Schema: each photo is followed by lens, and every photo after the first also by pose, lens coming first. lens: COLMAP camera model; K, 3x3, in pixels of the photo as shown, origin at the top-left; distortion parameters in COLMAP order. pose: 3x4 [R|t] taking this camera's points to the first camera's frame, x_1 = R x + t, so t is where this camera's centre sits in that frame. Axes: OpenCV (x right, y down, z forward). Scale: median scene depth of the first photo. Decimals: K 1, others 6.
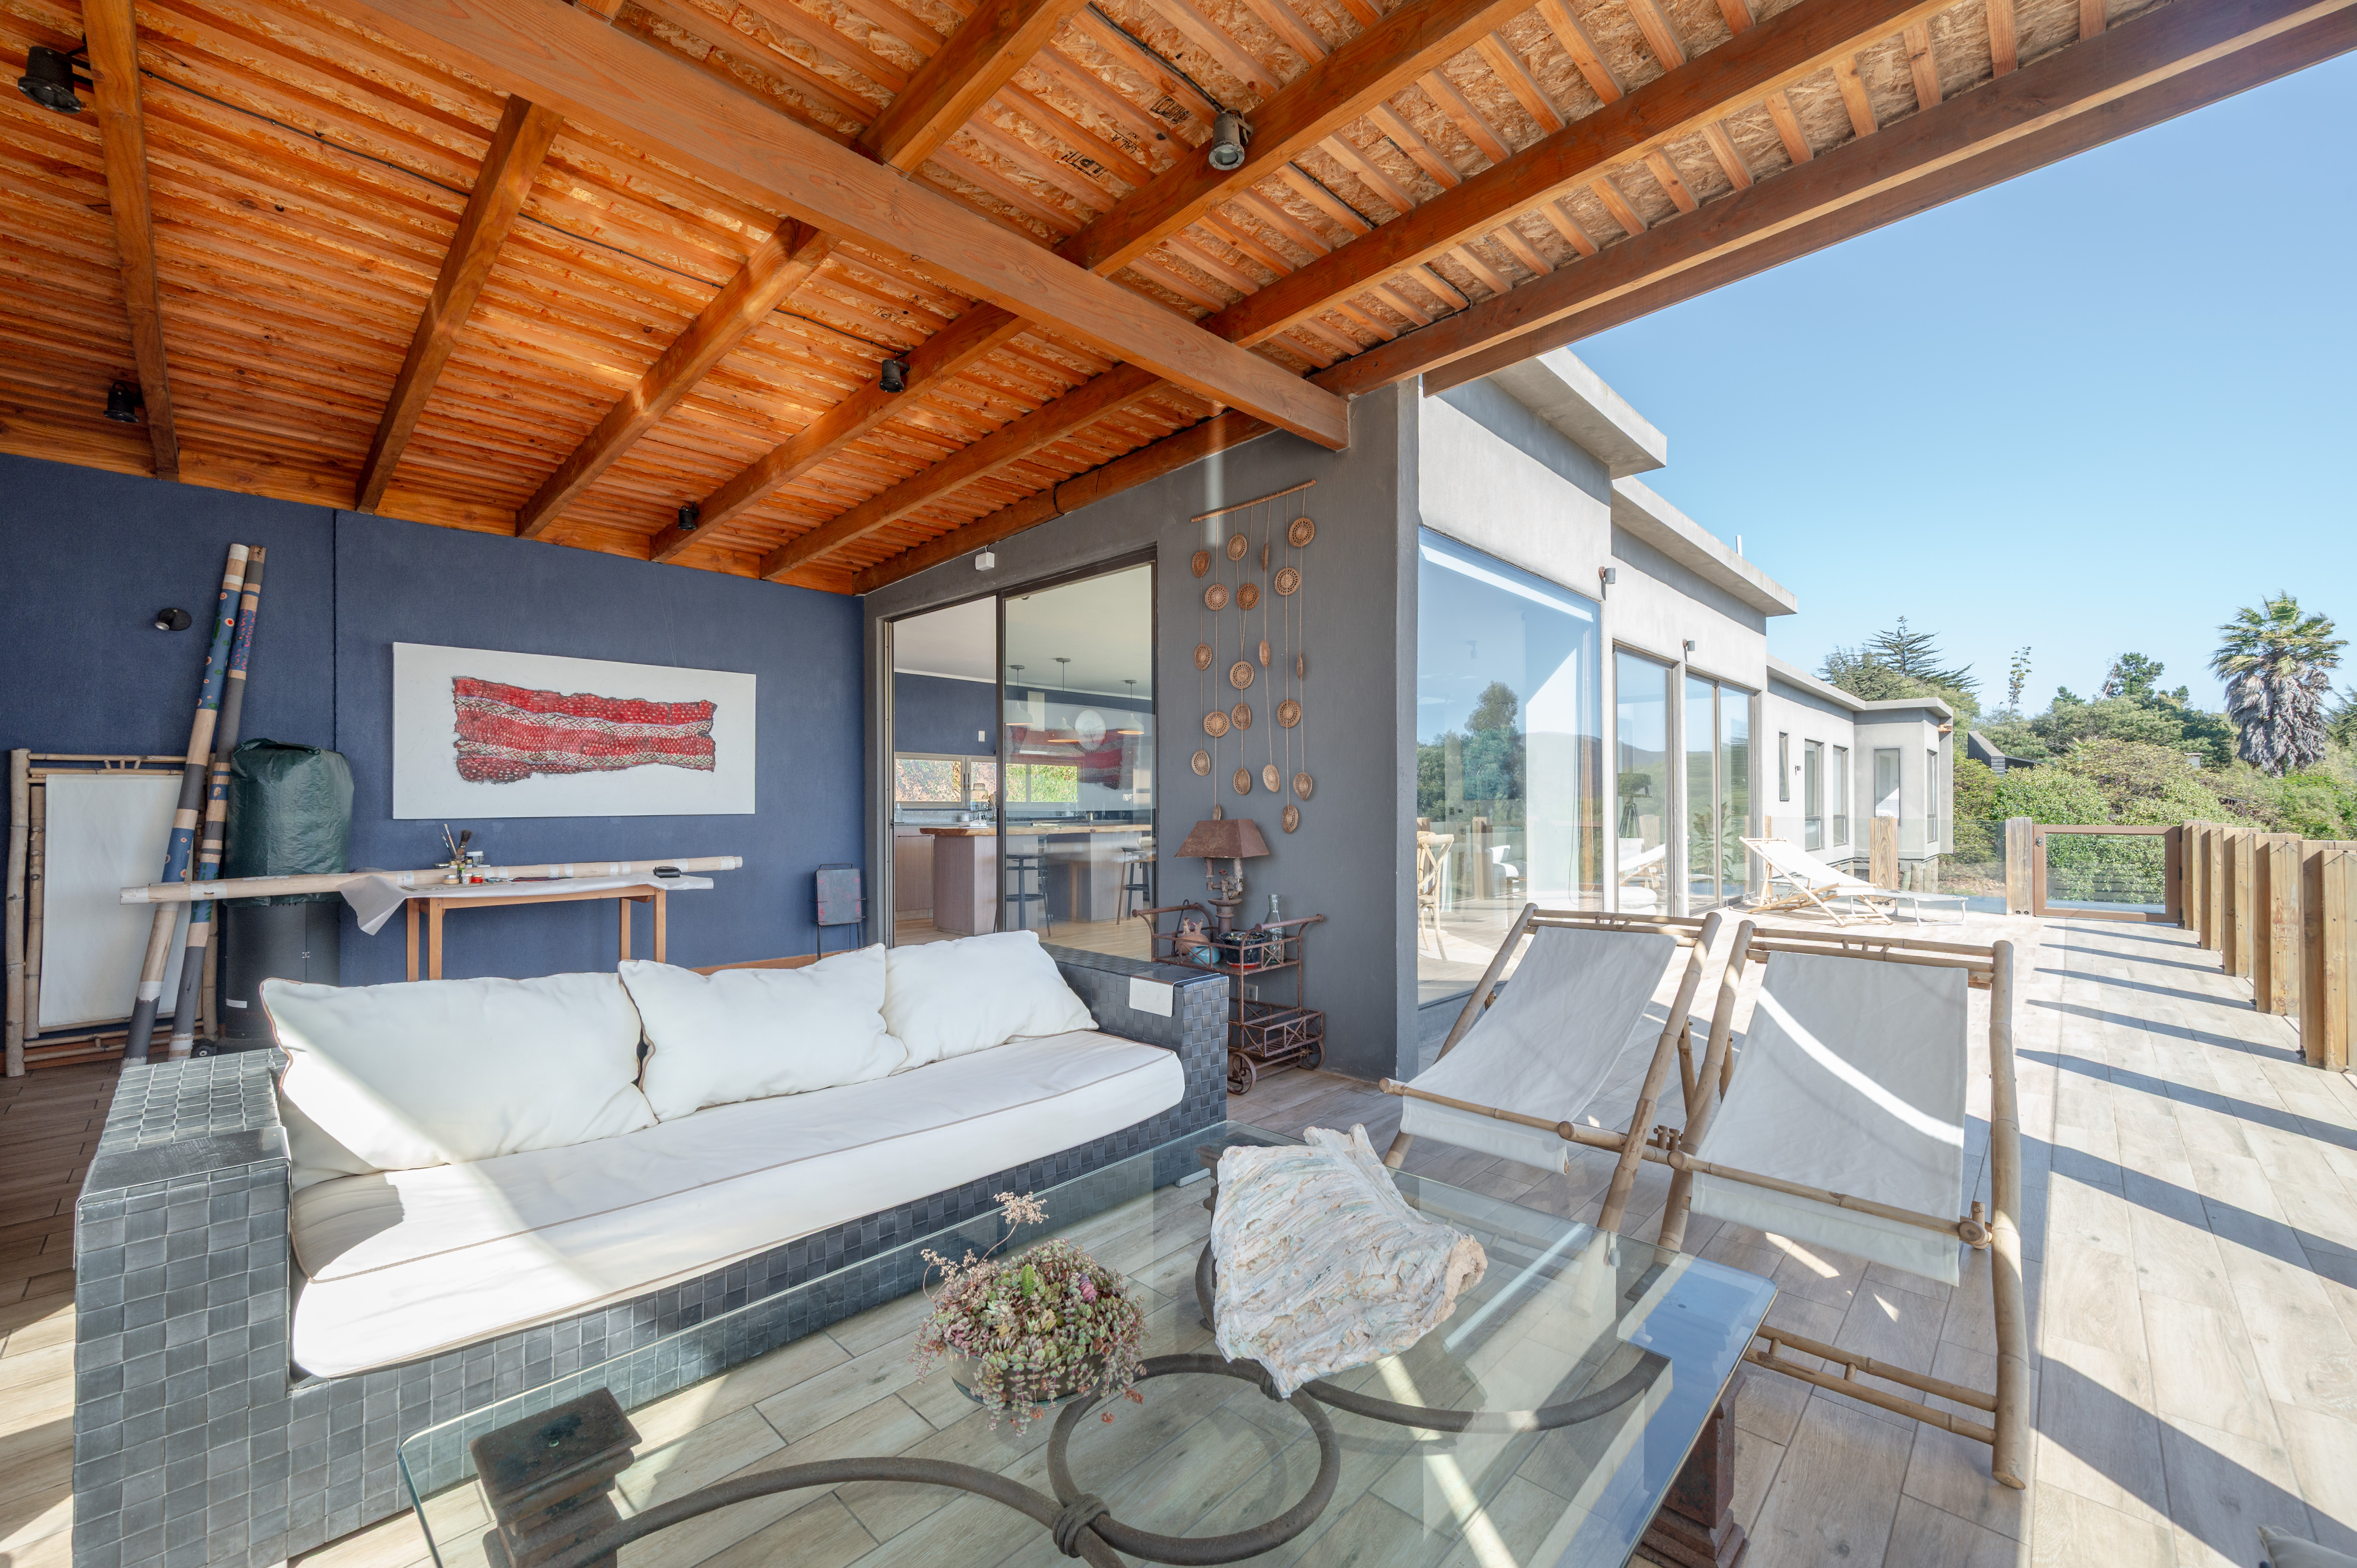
lens RADIAL K [[931.4, 0, 1181.9], [0, 931.4, 800.2], [0, 0, 1]] dist [0.002648, -0.000083]
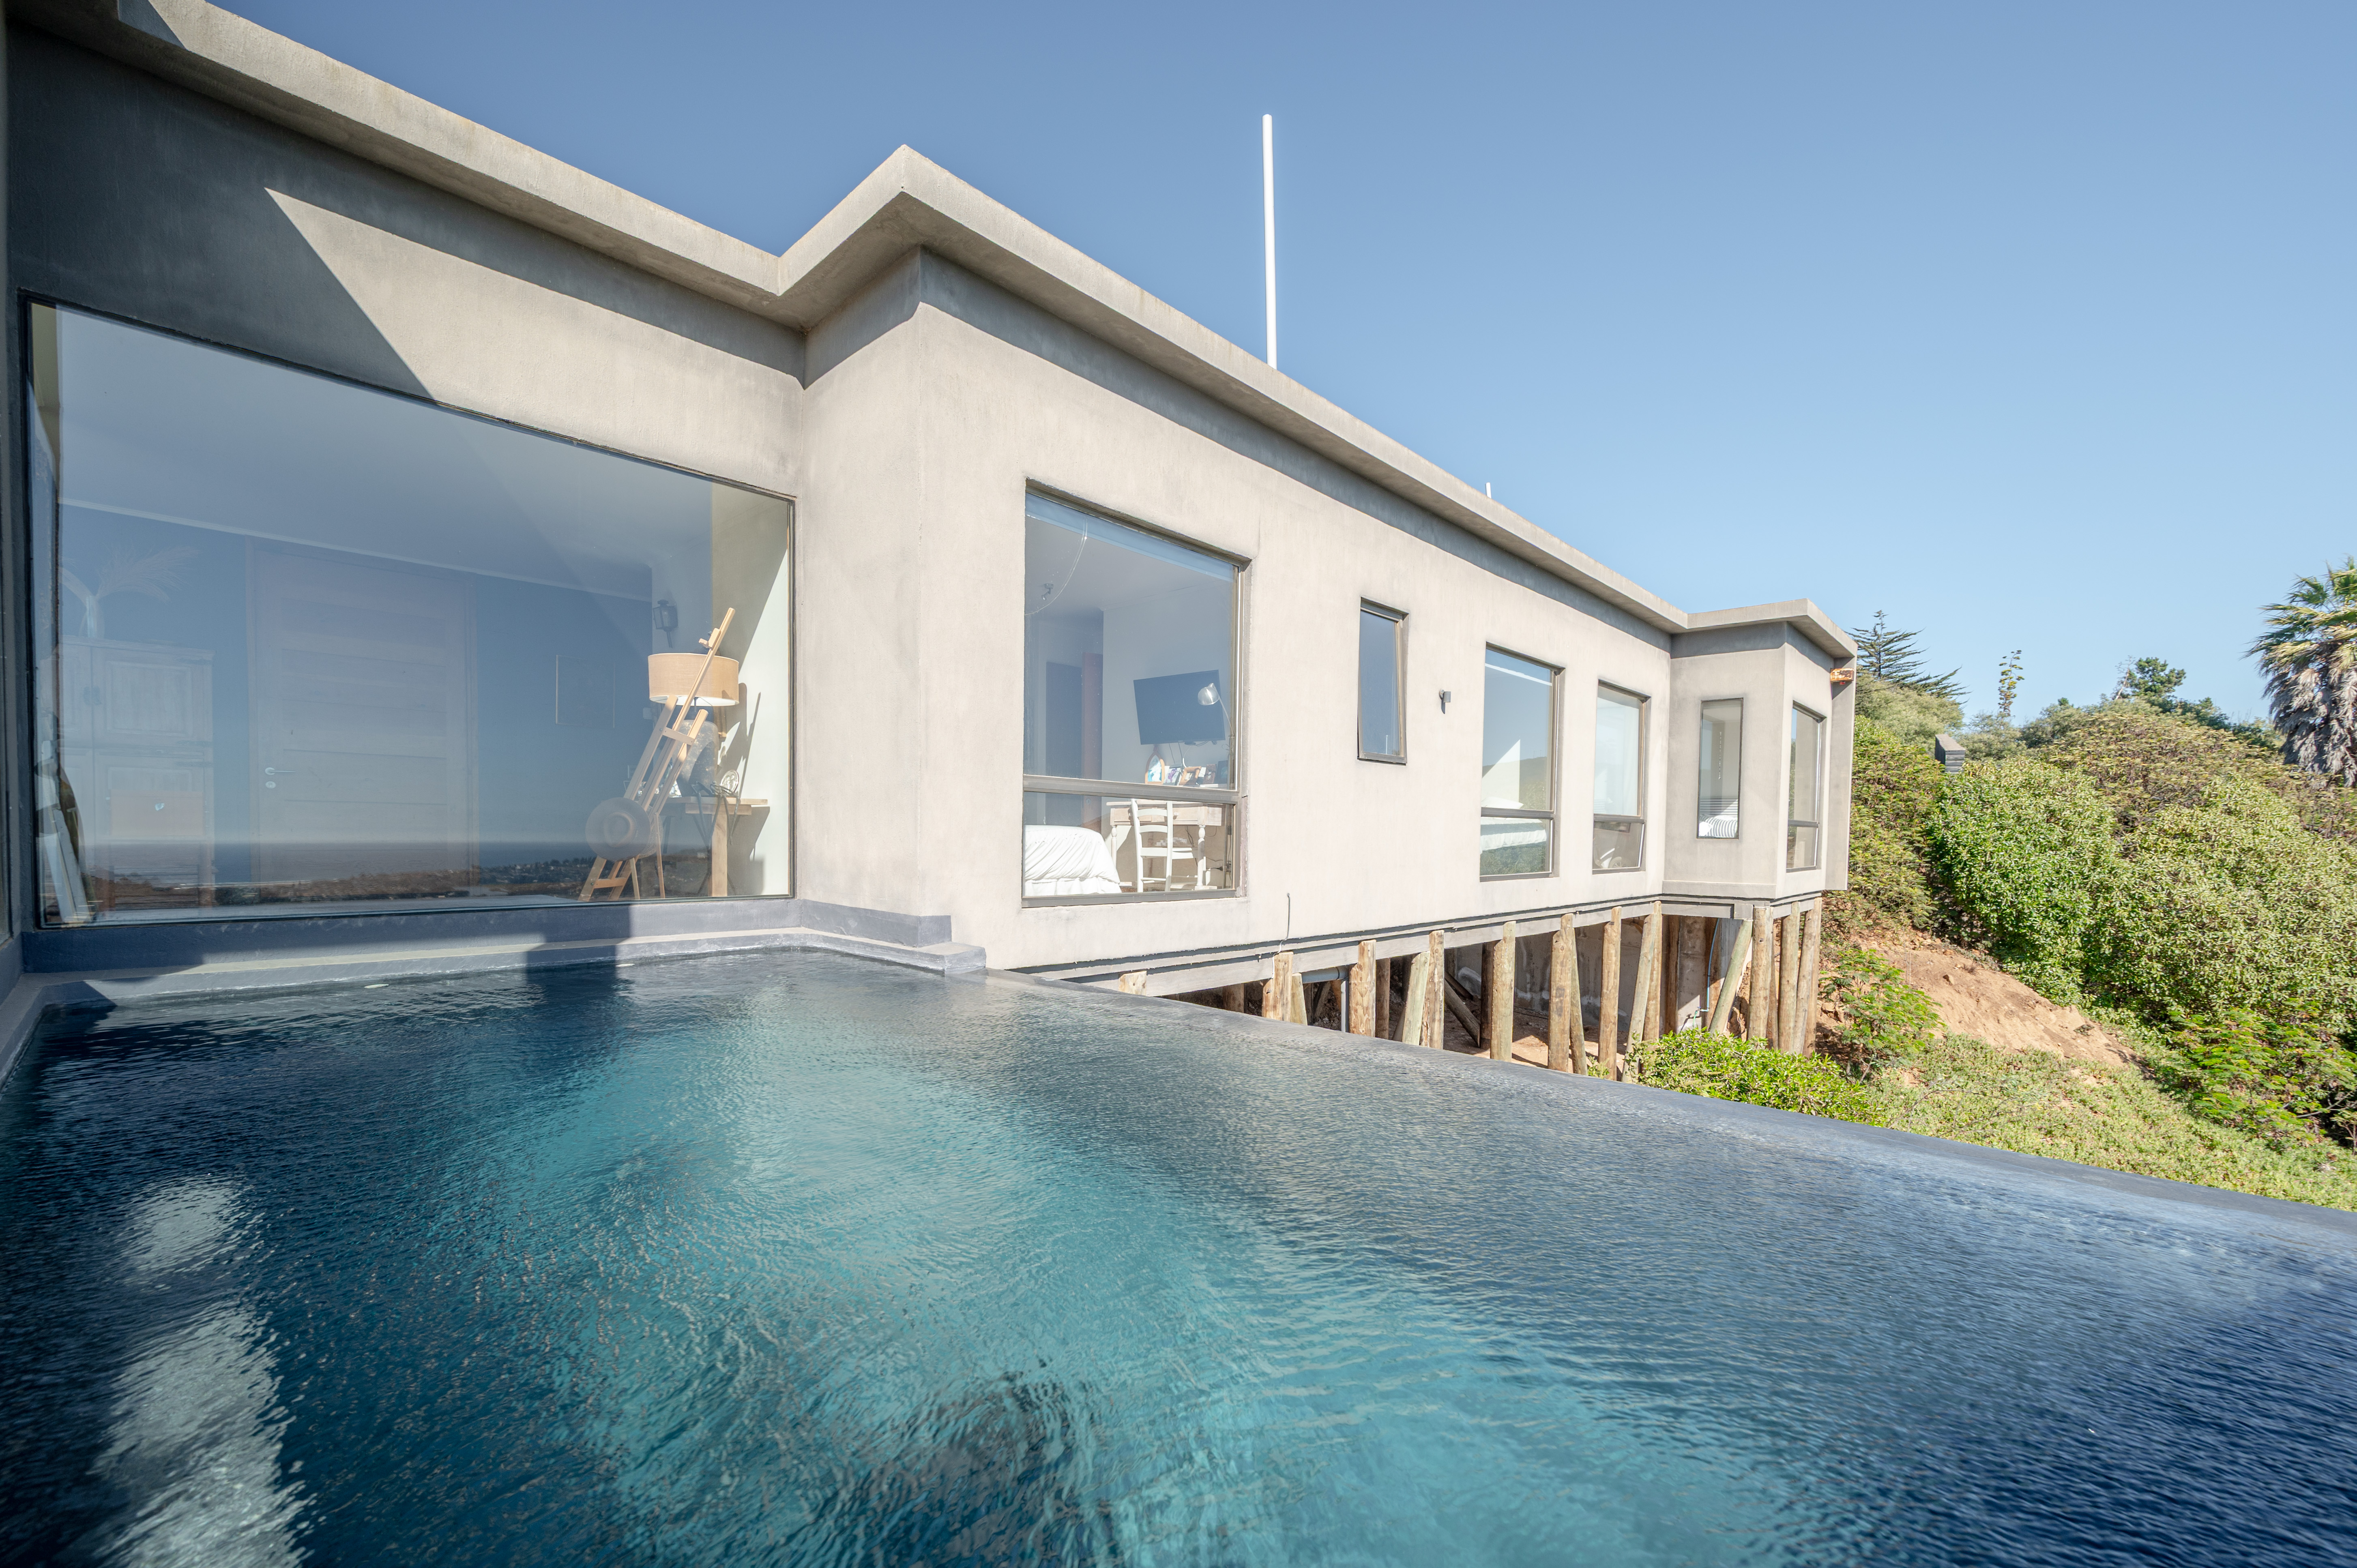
lens RADIAL K [[931.4, 0, 1194.3], [0, 931.4, 867.4], [0, 0, 1]] dist [0.002648, -0.000083]
pose [[0.999906, 0.012494, 0.005622, 1.839311], [-0.012705, 0.999148, 0.039271, 0.112079], [-0.005126, -0.039338, 0.999213, 1.856271]]
